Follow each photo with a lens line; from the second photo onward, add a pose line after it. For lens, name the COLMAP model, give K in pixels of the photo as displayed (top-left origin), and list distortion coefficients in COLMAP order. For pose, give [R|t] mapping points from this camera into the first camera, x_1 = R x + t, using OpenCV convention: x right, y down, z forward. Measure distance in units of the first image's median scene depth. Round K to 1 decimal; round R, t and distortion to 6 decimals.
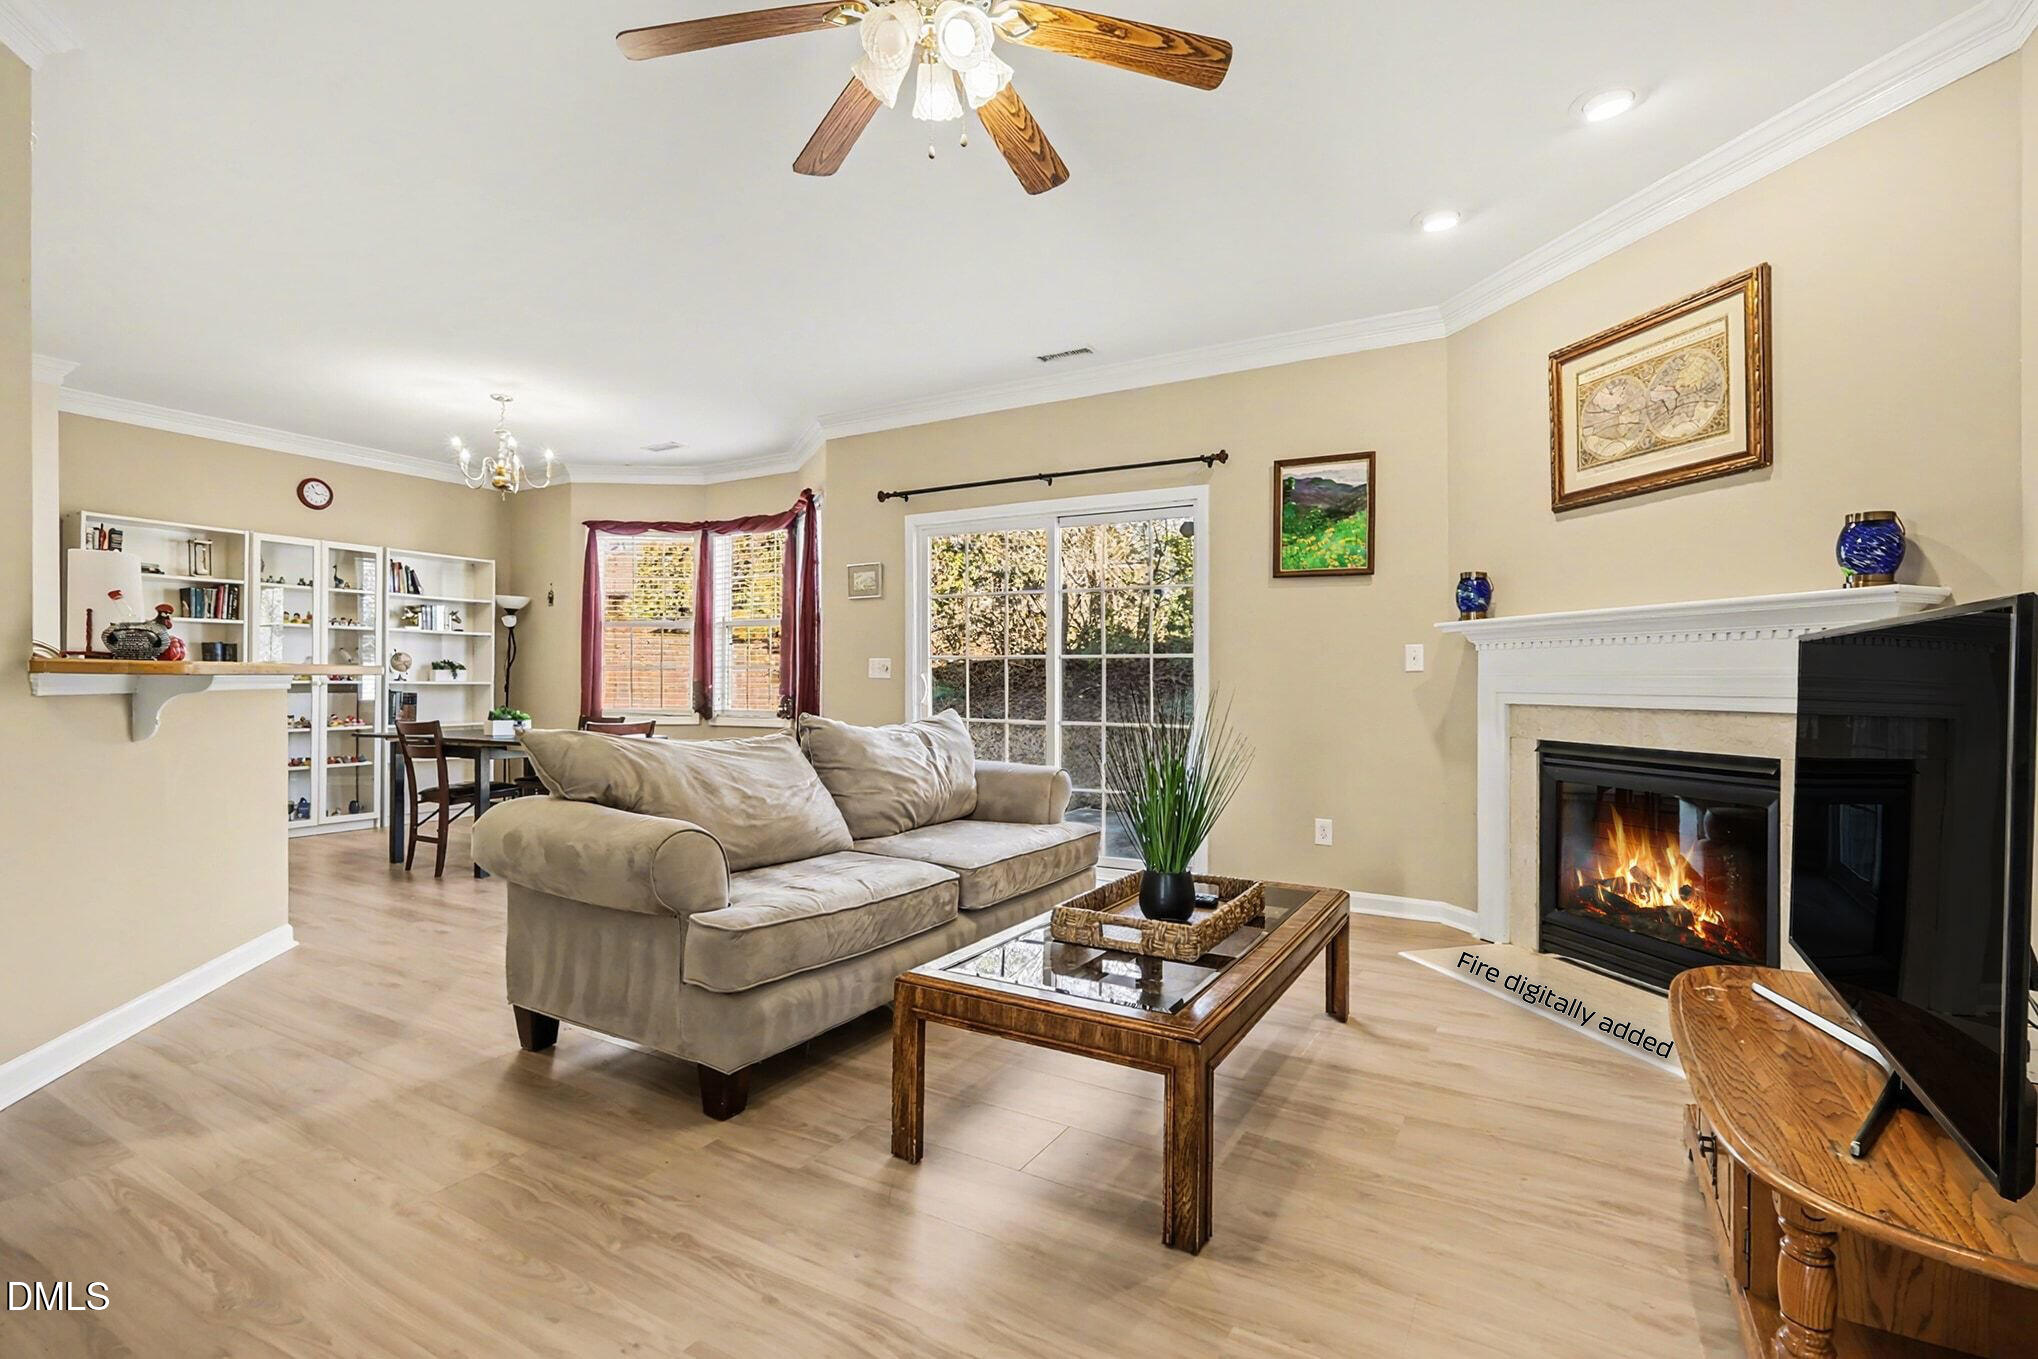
lens RADIAL K [[954.8, 0, 1008.7], [0, 954.8, 676.3], [0, 0, 1]] dist [-0.014931, 0.004480]
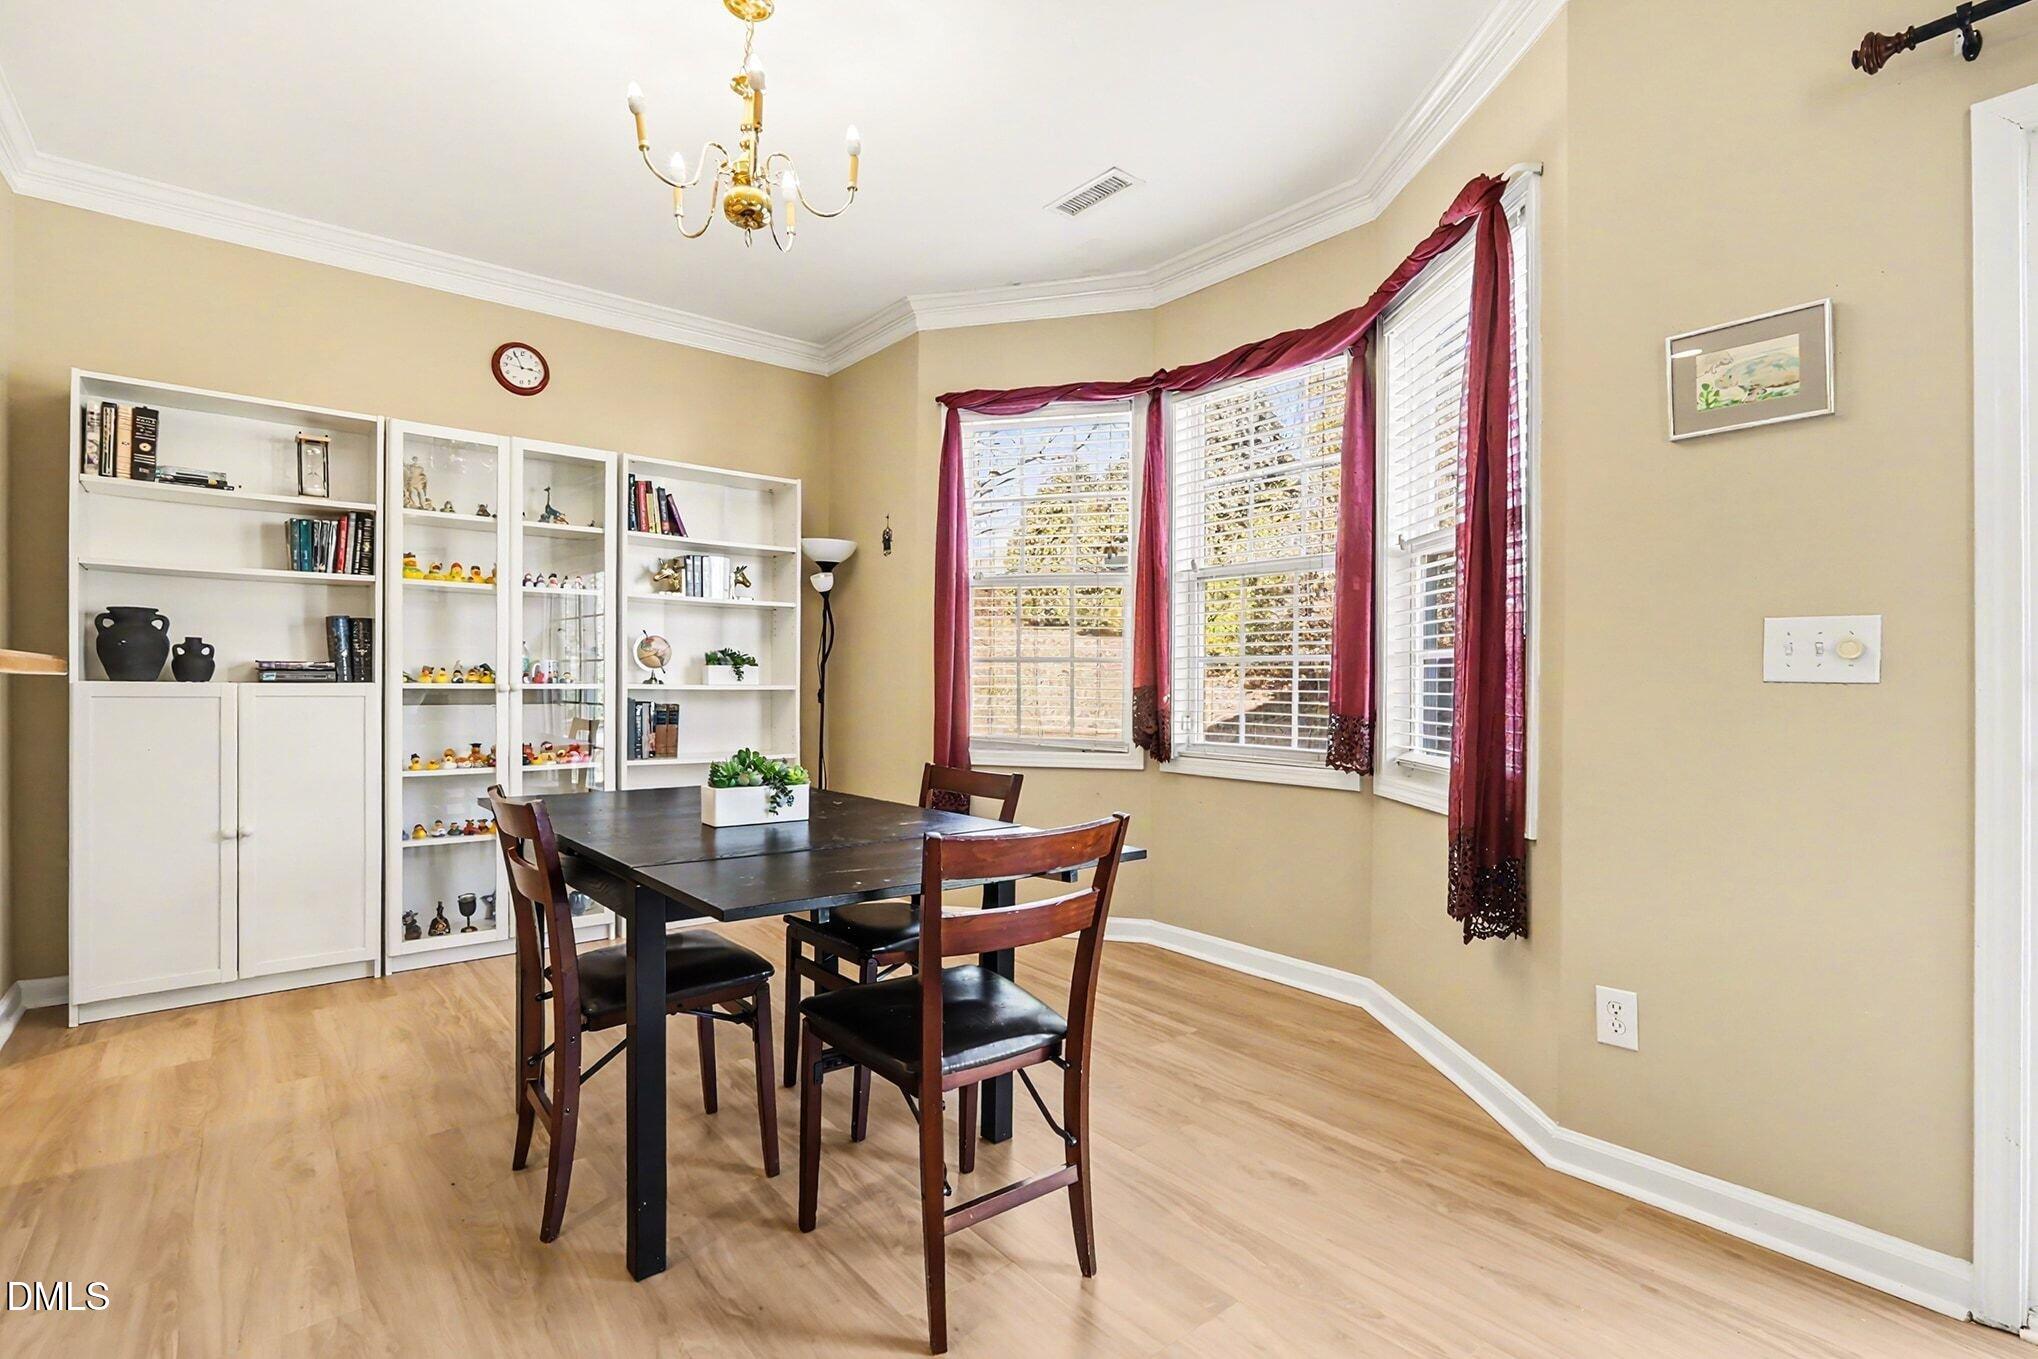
lens RADIAL K [[954.8, 0, 1035.3], [0, 954.8, 679.3], [0, 0, 1]] dist [-0.014931, 0.004480]
pose [[0.945897, 0.001747, -0.324461, -0.405908], [-0.000898, 0.999996, 0.002769, 0.000174], [0.324465, -0.002328, 0.945895, 0.939777]]
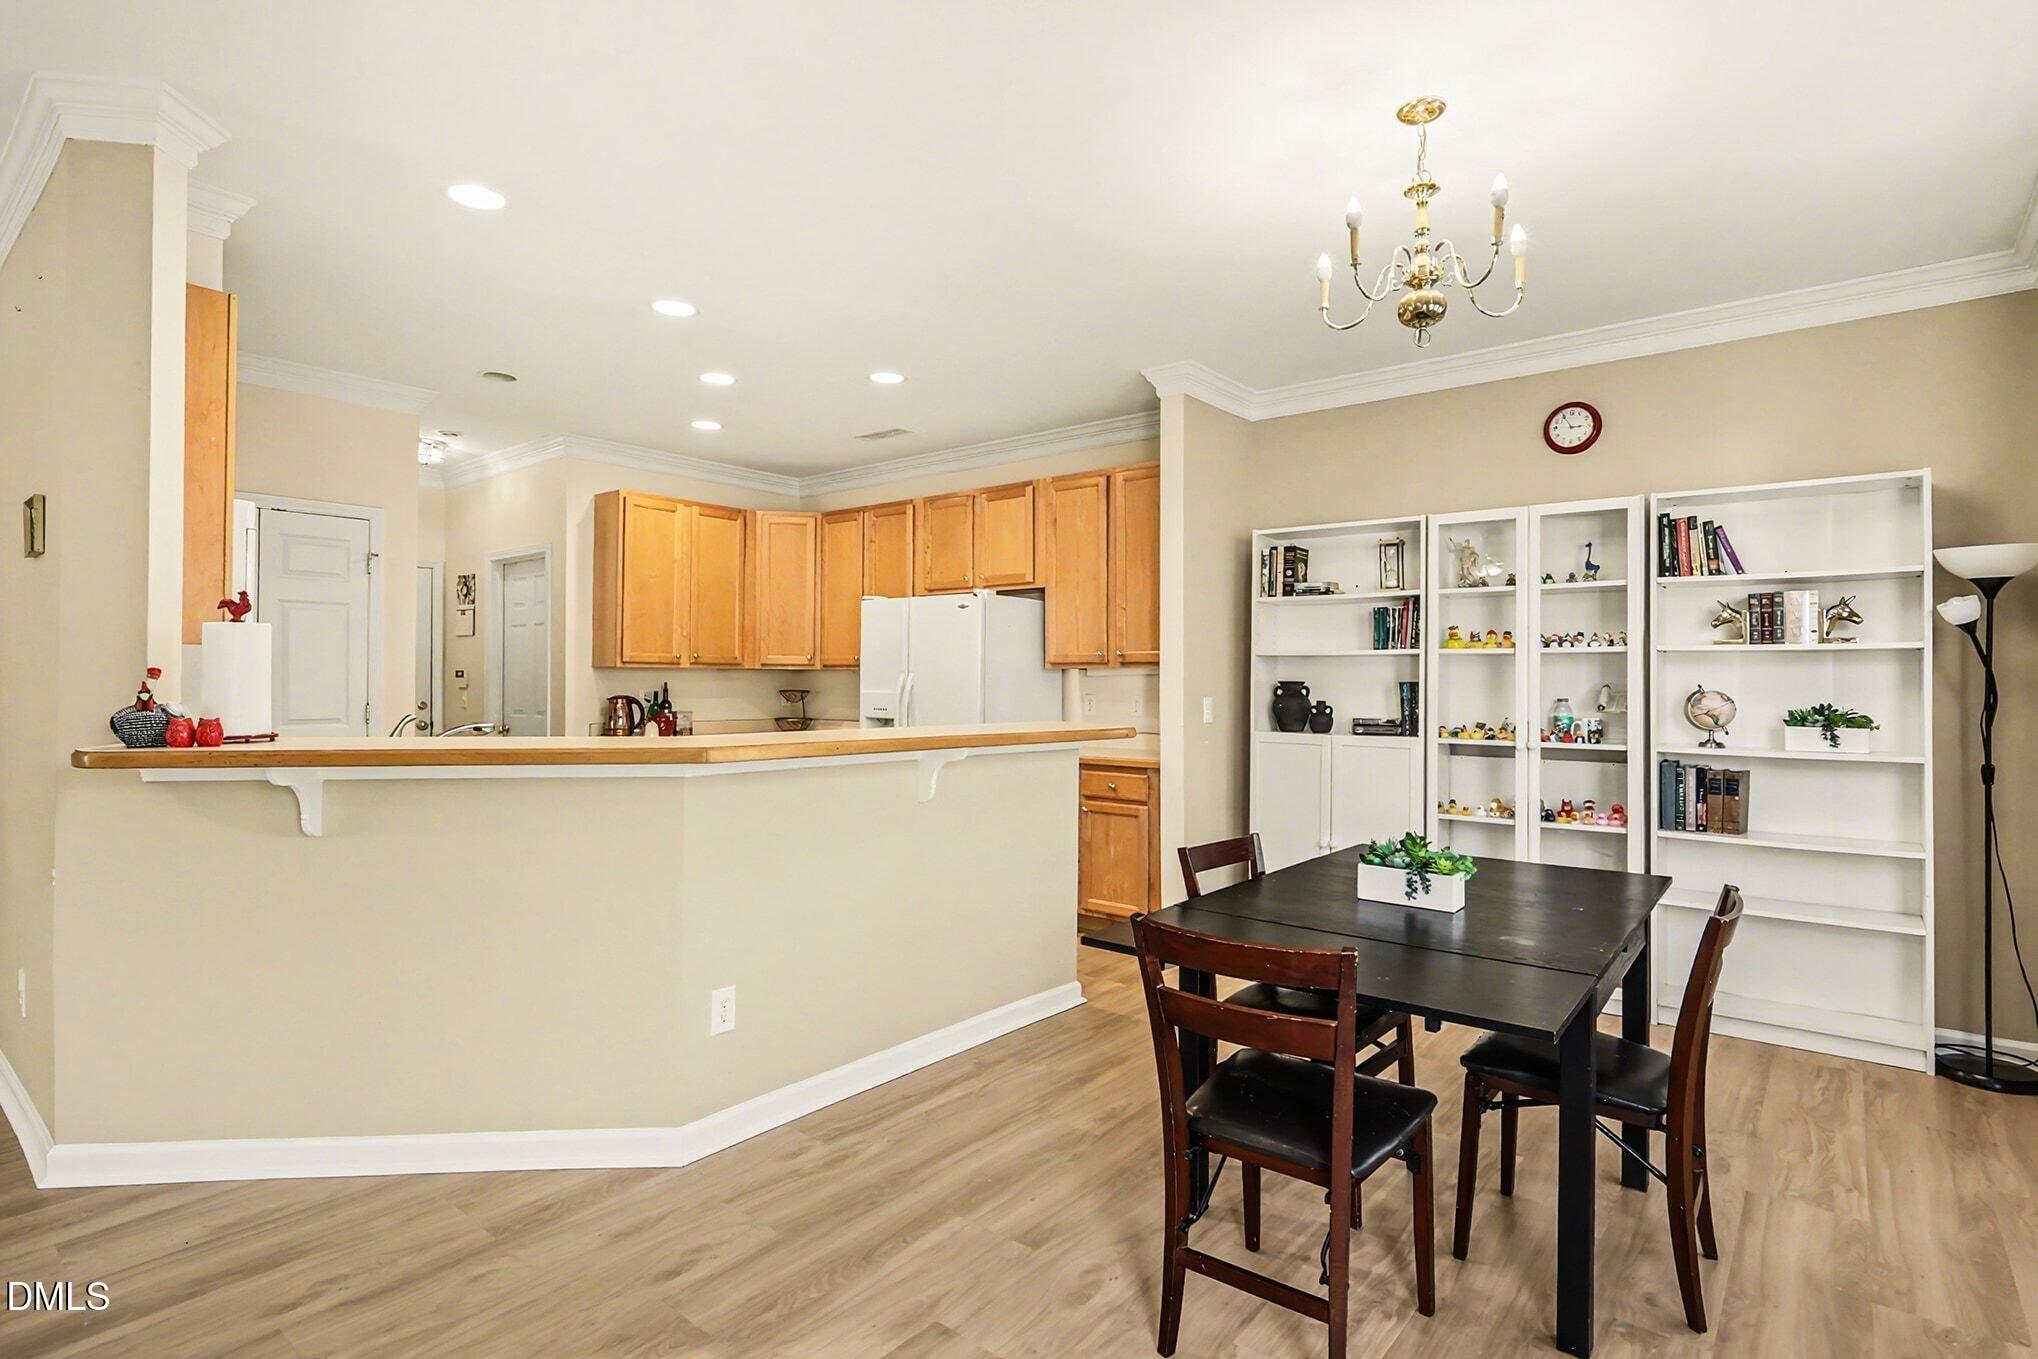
lens RADIAL K [[1006.0, 0, 1009.7], [0, 1006.0, 714.8], [0, 0, 1]] dist [0.000683, -0.000125]
pose [[-0.140736, 0.022608, -0.989789, -0.090593], [-0.001534, 0.999733, 0.023053, -0.044546], [0.990046, 0.004763, -0.140664, 1.279714]]
